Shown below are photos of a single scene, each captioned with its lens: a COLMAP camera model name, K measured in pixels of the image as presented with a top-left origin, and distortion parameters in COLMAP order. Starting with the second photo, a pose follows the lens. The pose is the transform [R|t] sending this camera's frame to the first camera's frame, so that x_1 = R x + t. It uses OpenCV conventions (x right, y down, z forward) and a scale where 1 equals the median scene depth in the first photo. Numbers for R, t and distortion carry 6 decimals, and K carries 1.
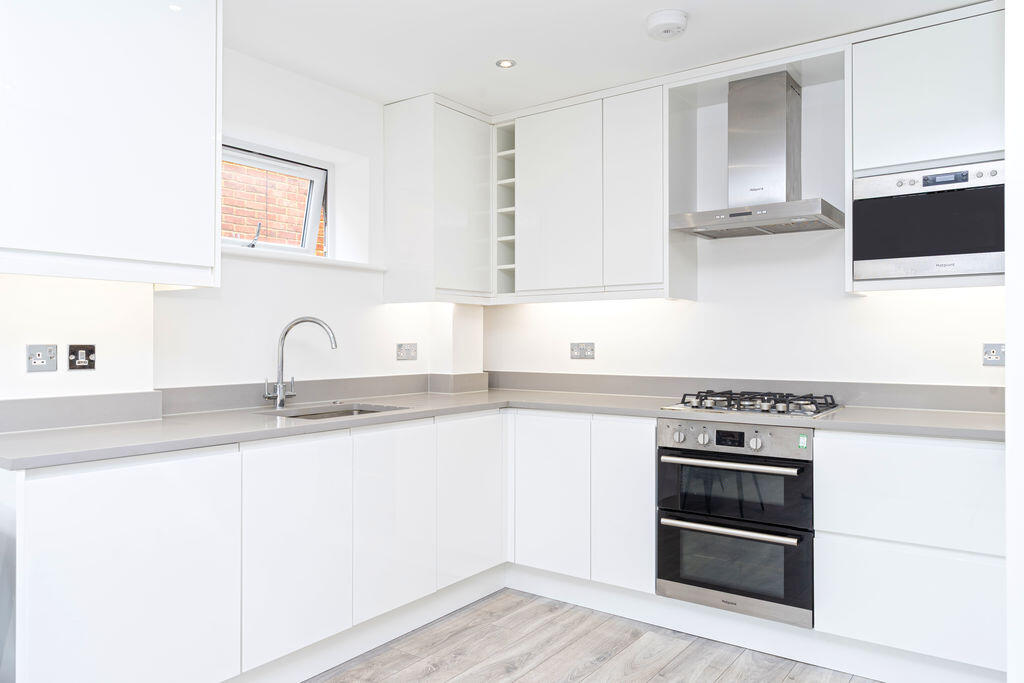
lens RADIAL K [[724.3, 0, 513.8], [0, 724.3, 342.2], [0, 0, 1]] dist [0.007134, 0.007956]
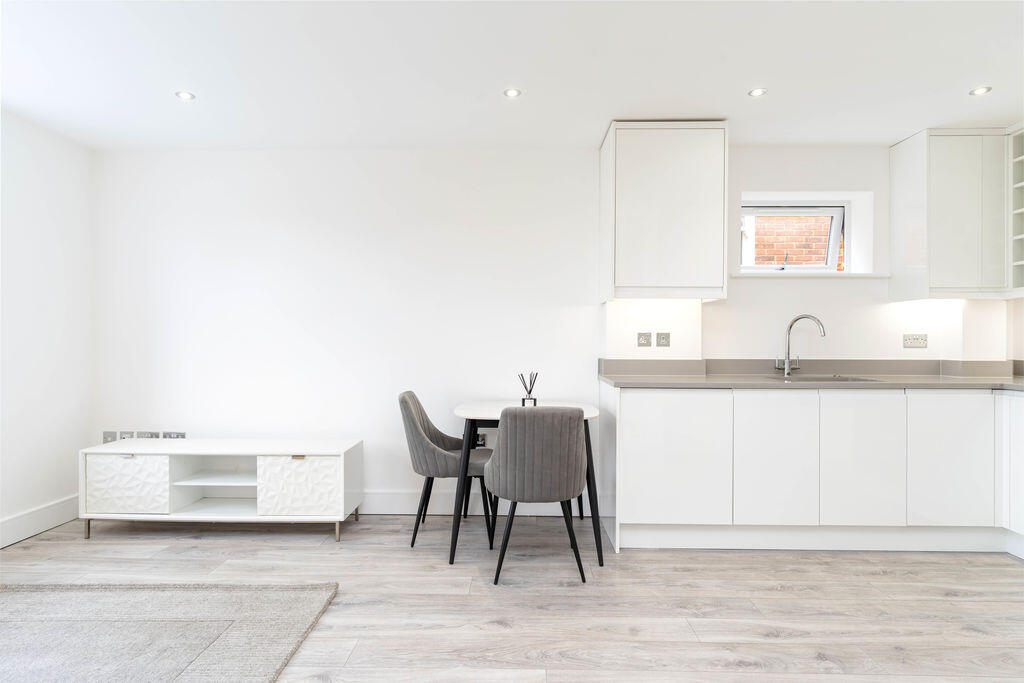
lens RADIAL K [[584.2, 0, 511.1], [0, 584.2, 343.3], [0, 0, 1]] dist [0.000889, -0.000662]
pose [[0.569691, -0.000679, -0.821859, 0.338944], [-0.004488, 0.999982, -0.003937, 0.029290], [0.821847, 0.005932, 0.569678, -0.155675]]
